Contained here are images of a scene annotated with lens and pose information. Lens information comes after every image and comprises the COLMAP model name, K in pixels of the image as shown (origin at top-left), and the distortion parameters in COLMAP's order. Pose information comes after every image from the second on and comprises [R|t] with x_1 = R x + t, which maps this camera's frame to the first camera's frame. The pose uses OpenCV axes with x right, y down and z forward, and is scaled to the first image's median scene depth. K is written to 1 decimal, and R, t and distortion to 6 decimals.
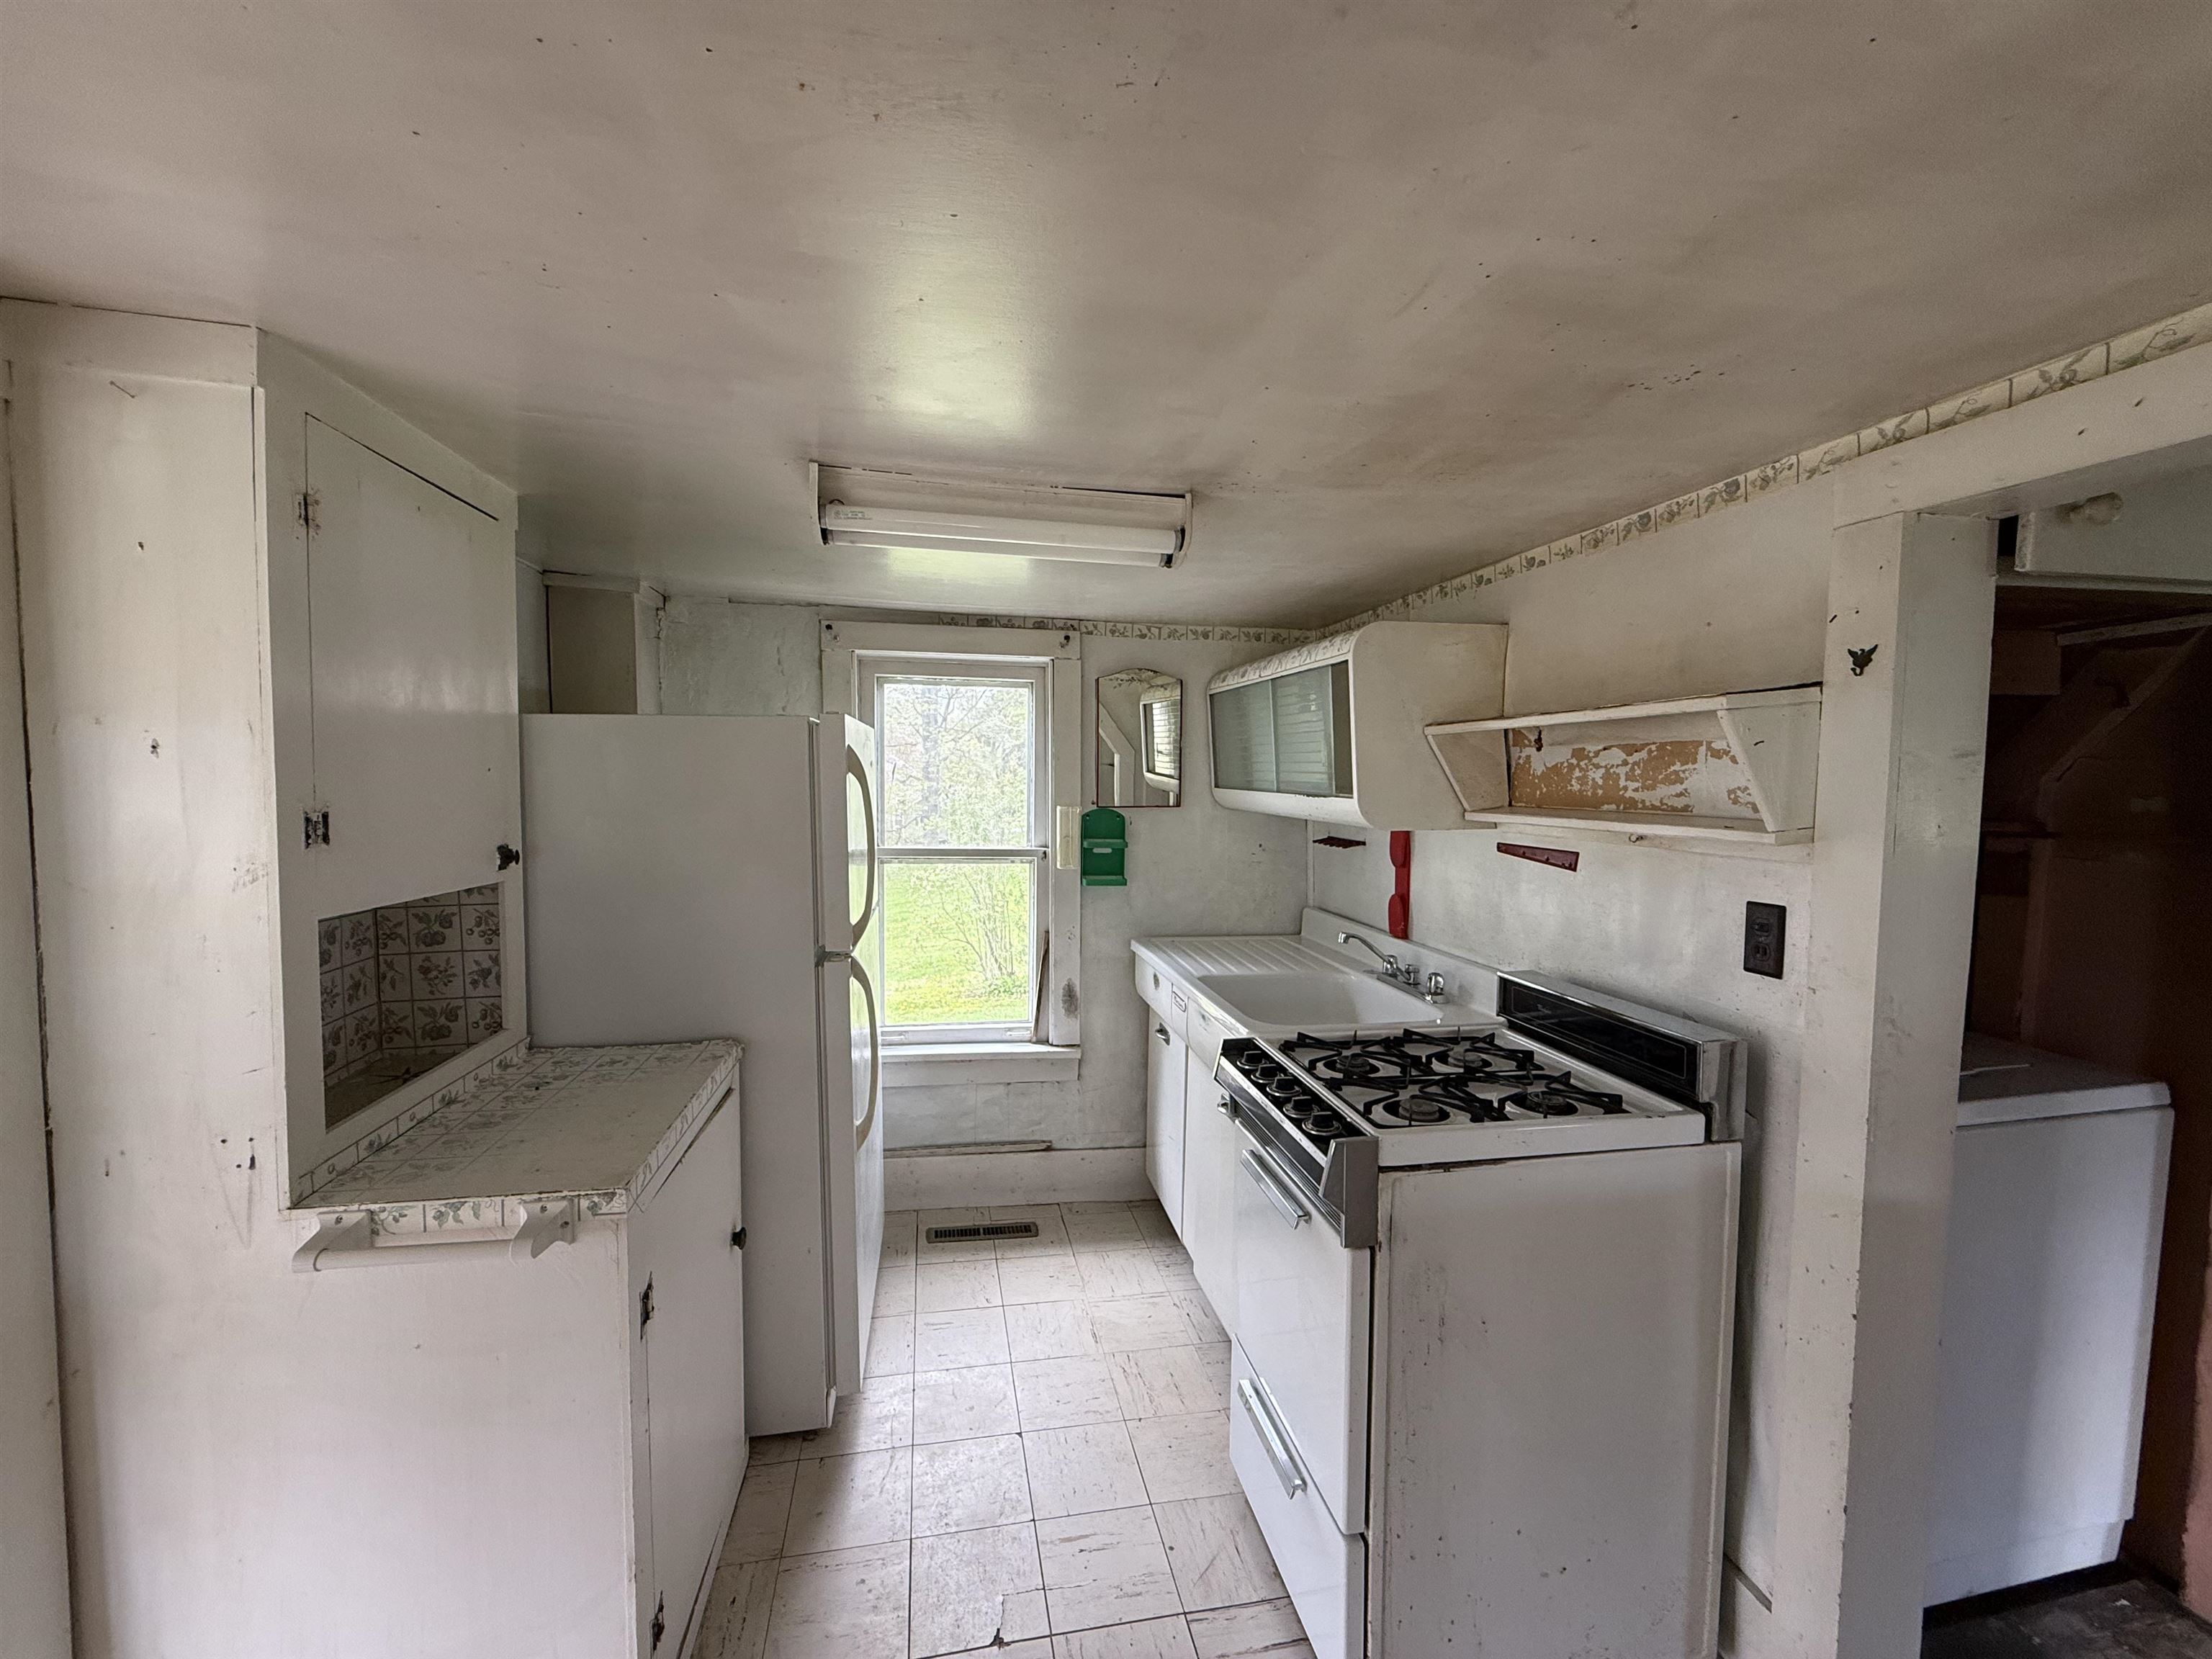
lens RADIAL K [[879.5, 0, 1103.6], [0, 879.5, 832.3], [0, 0, 1]] dist [-0.000476, -0.000027]
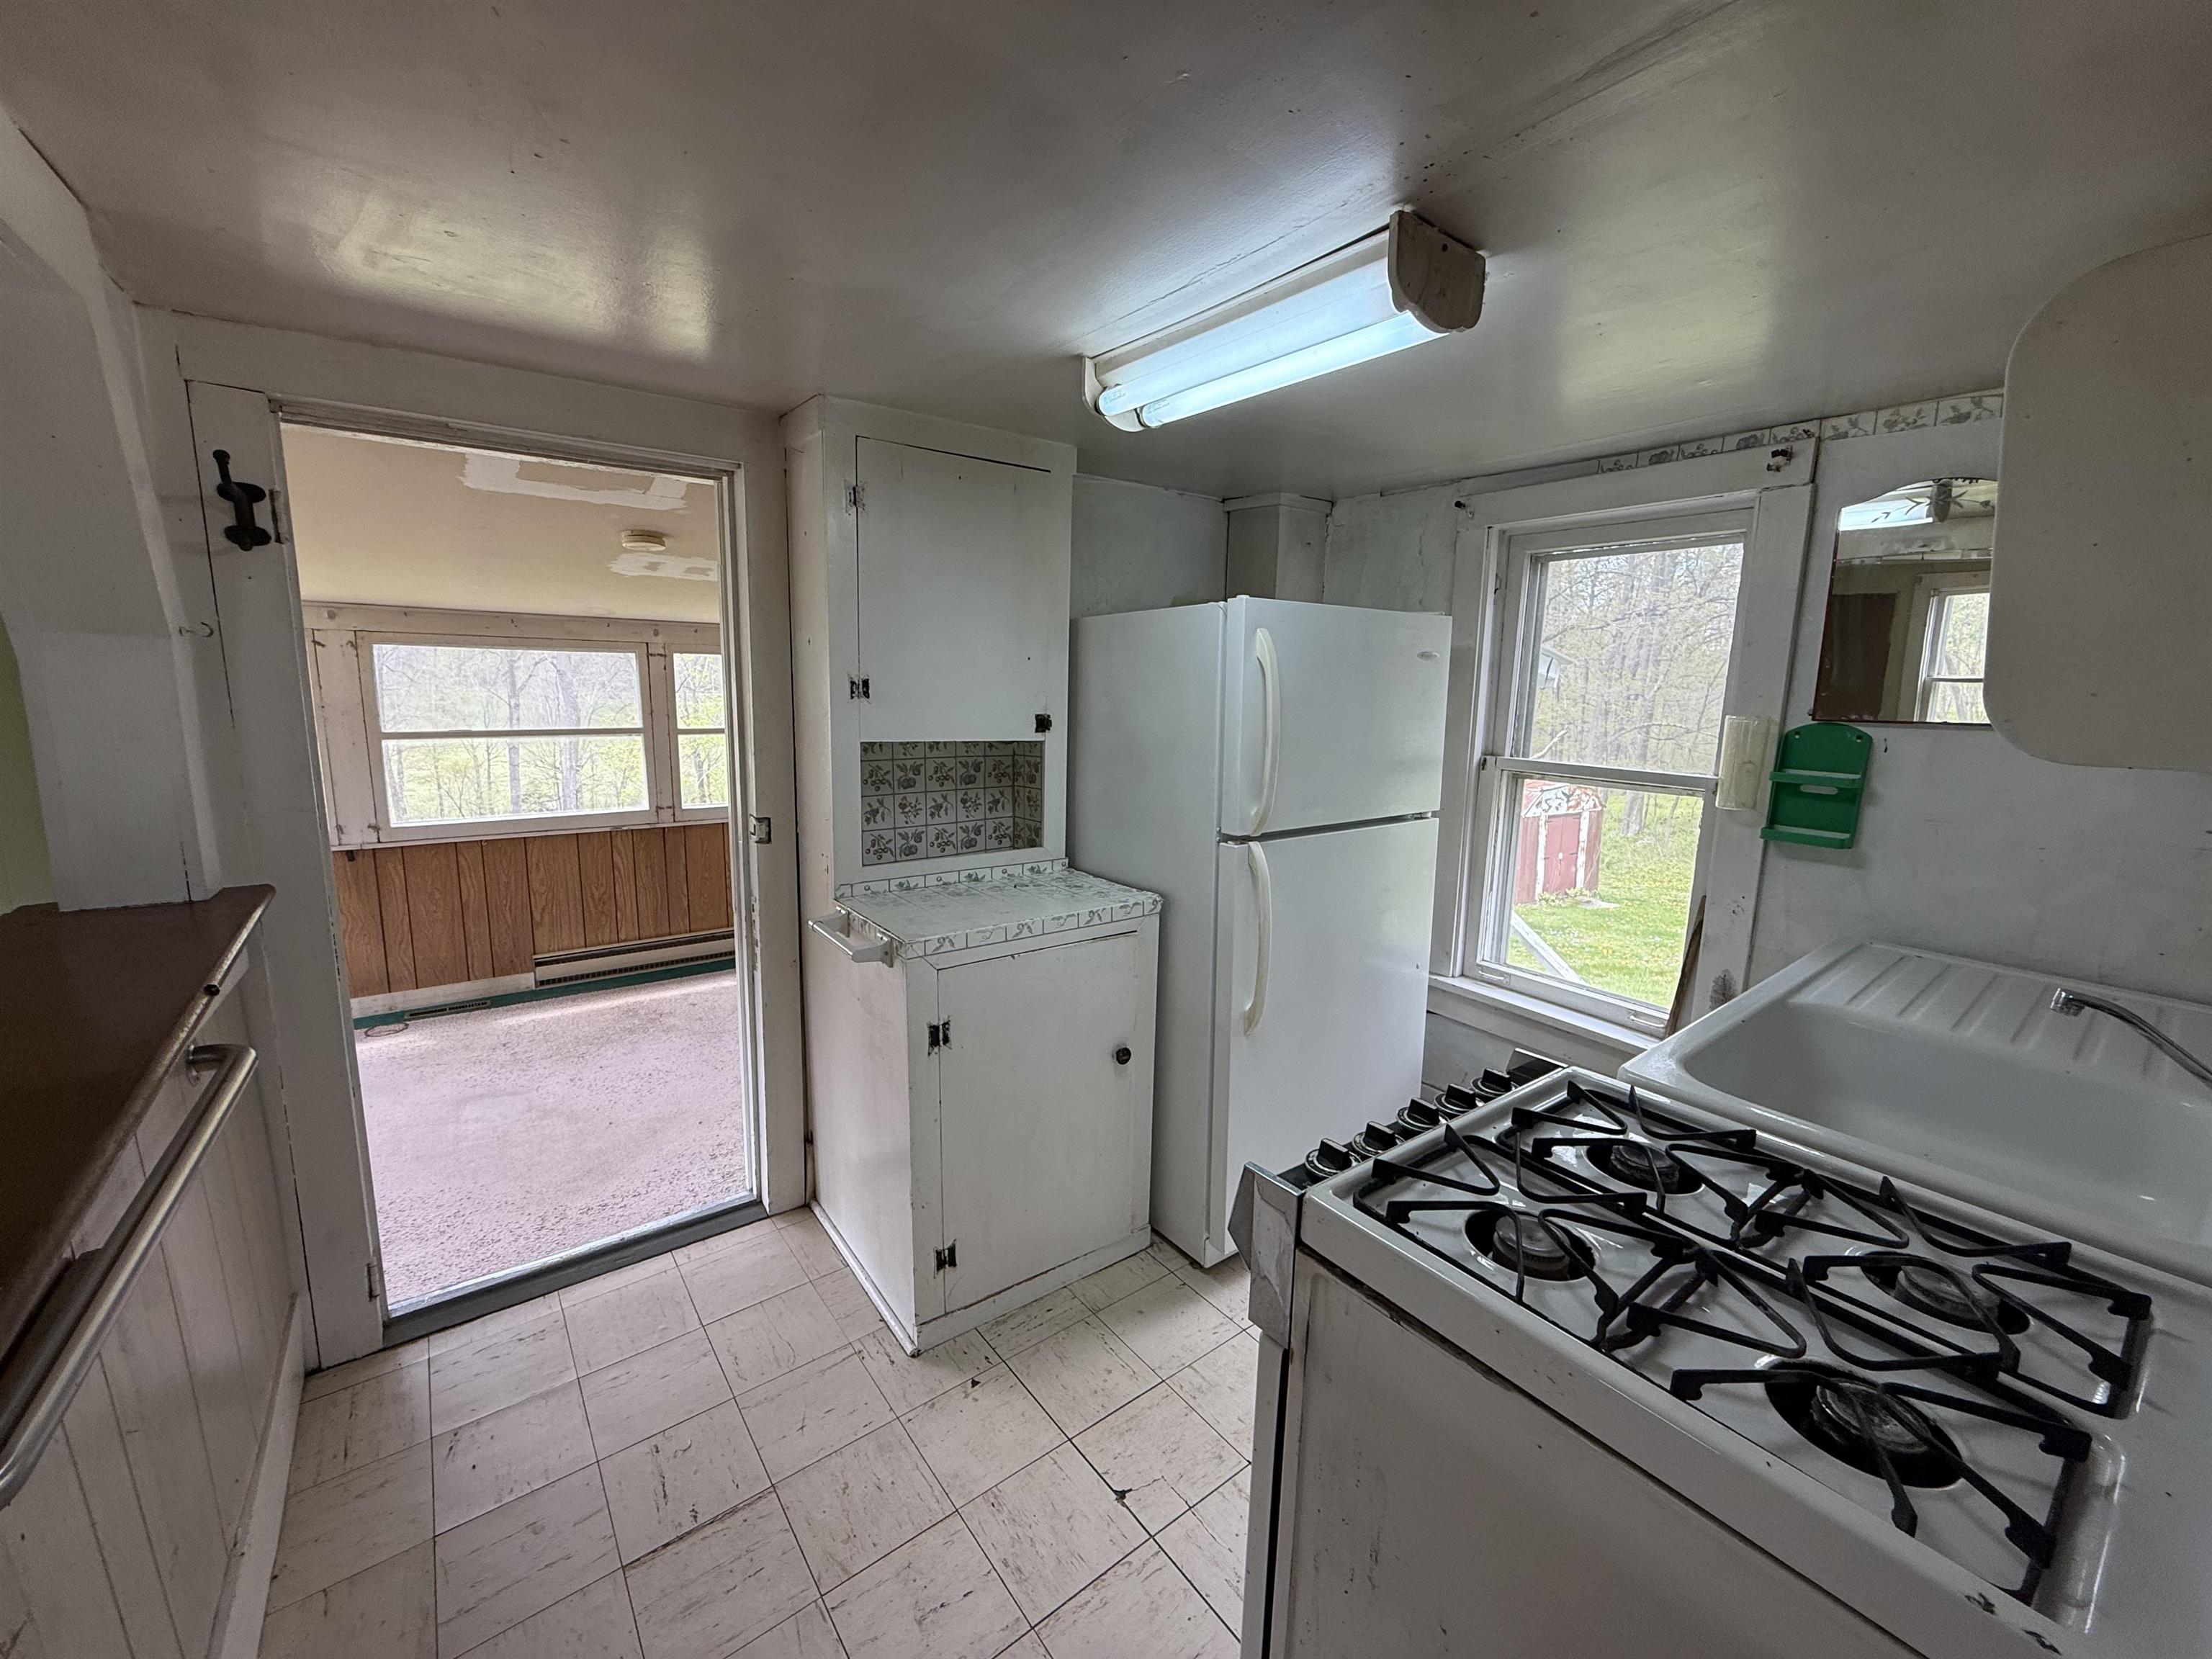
lens RADIAL K [[879.5, 0, 1103.6], [0, 879.5, 832.3], [0, 0, 1]] dist [-0.000476, -0.000027]
pose [[0.443903, 0.148500, -0.883684, 0.535314], [-0.072570, 0.988891, 0.129725, 0.010134], [0.893131, 0.006543, 0.449748, 0.405401]]
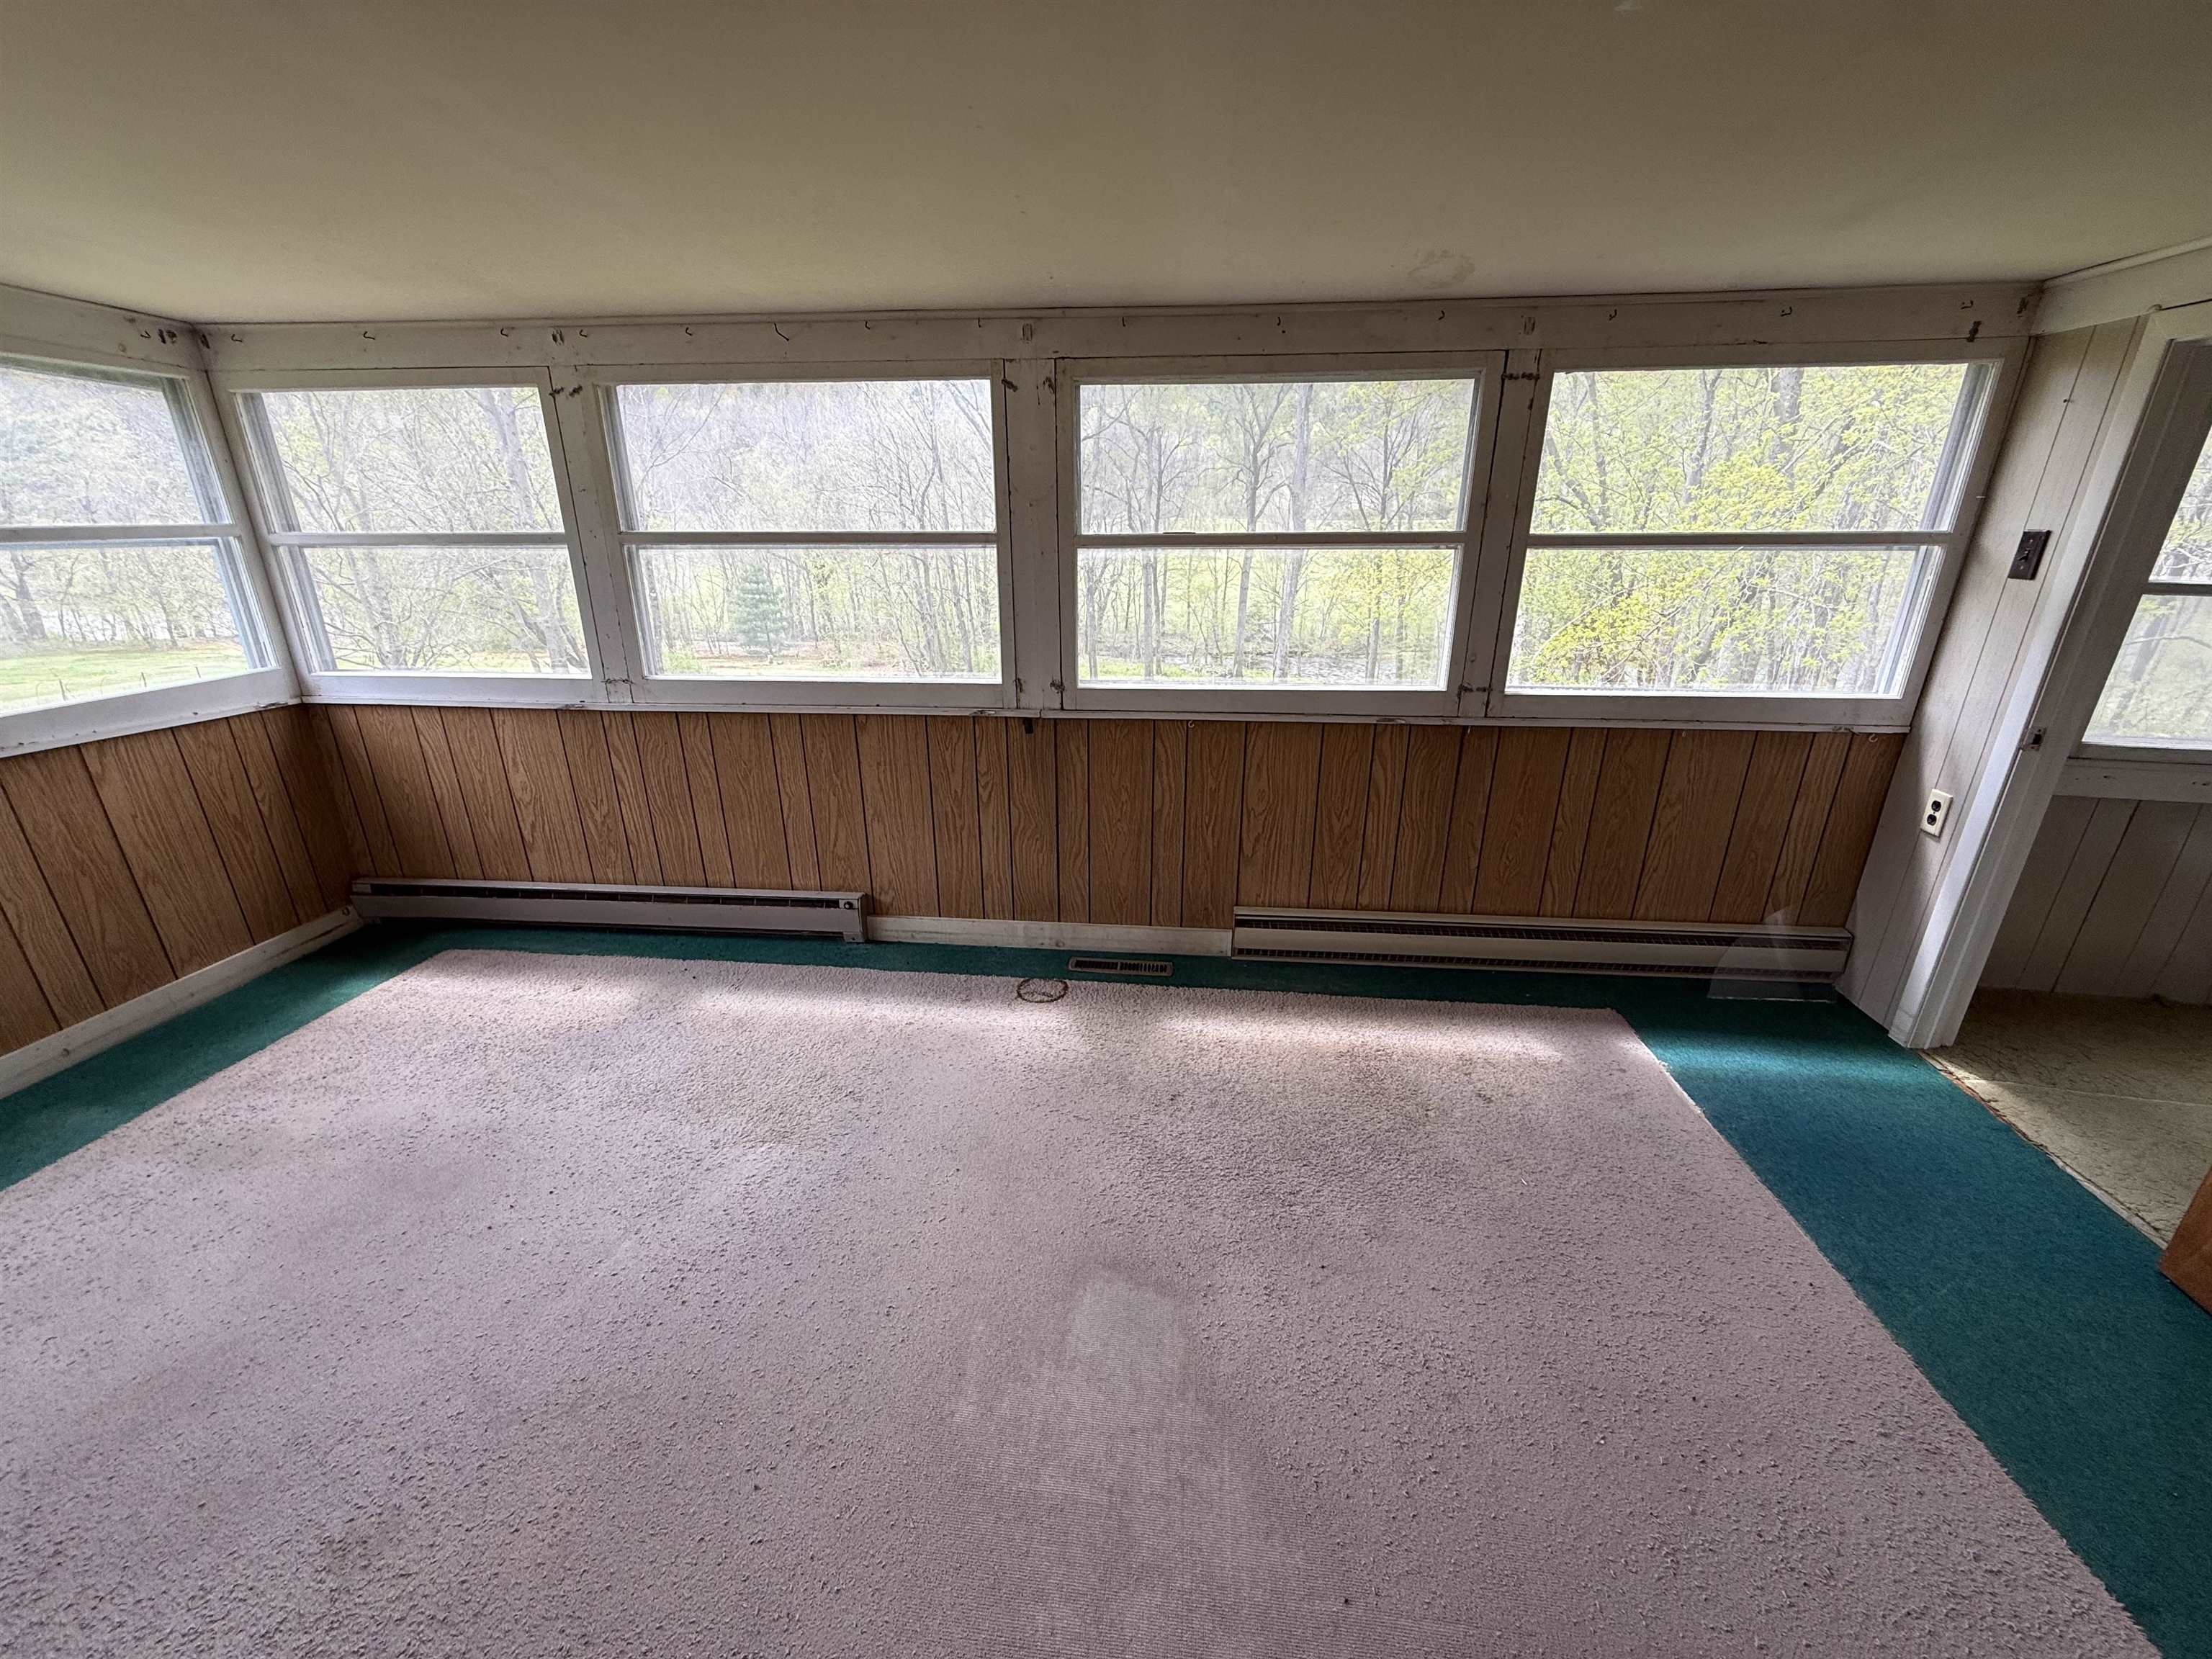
lens RADIAL K [[882.9, 0, 1105.8], [0, 882.9, 834.2], [0, 0, 1]] dist [0.000165, -0.000209]
pose [[-0.275955, 0.330475, -0.902572, -0.871752], [-0.058393, 0.931535, 0.358933, 0.117614], [0.959395, 0.151753, -0.237764, 0.221001]]
